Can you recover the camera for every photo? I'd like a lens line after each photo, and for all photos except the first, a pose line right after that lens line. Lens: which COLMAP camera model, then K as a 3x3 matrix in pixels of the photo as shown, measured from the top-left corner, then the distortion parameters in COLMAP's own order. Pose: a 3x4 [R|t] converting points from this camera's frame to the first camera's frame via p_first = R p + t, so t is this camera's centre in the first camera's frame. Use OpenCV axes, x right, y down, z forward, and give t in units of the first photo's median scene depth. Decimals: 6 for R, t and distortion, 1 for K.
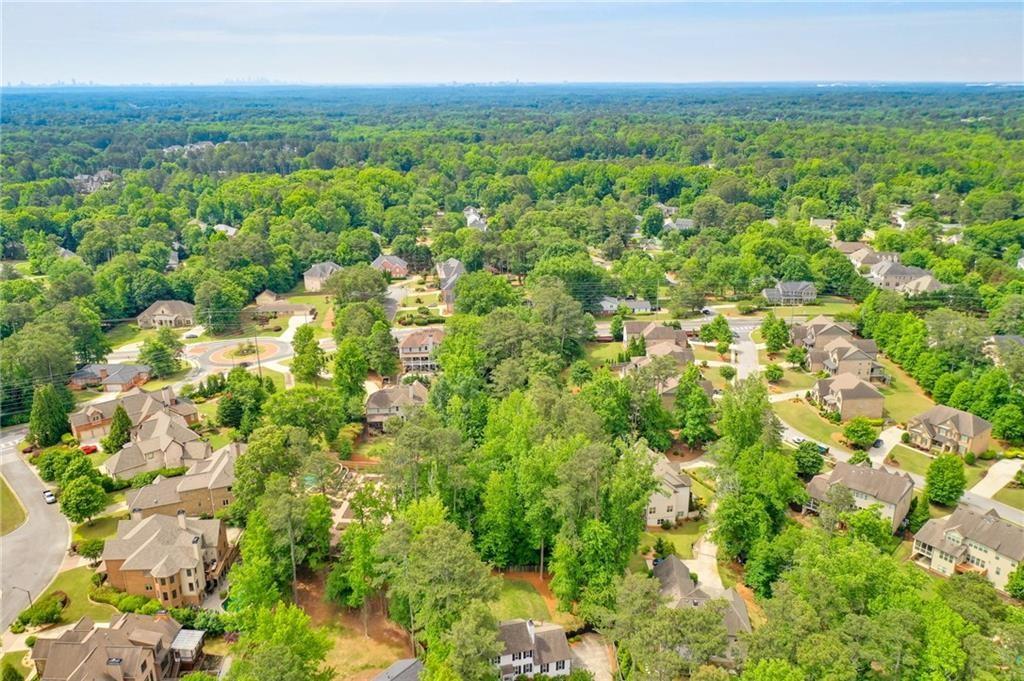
lens RADIAL K [[789.9, 0, 514.6], [0, 789.9, 341.4], [0, 0, 1]] dist [-0.013981, -0.000172]
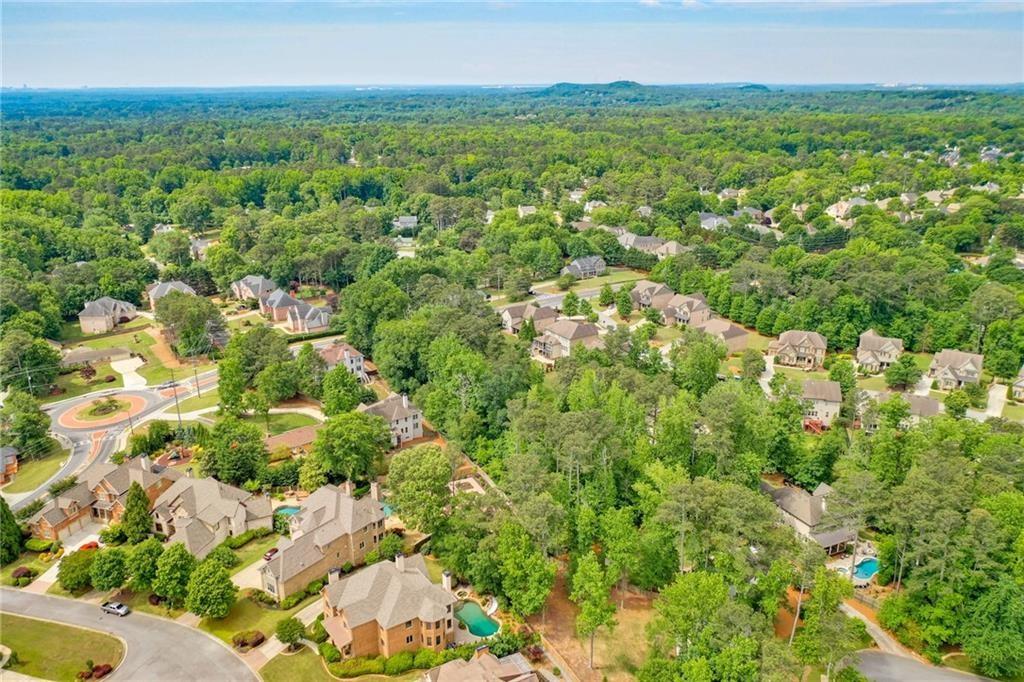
lens RADIAL K [[789.9, 0, 516.6], [0, 789.9, 340.1], [0, 0, 1]] dist [-0.013981, -0.000172]
pose [[0.855555, -0.159773, 0.492441, -0.344446], [0.162753, 0.985968, 0.037135, -0.017942], [-0.491464, 0.048375, 0.869553, 0.063278]]
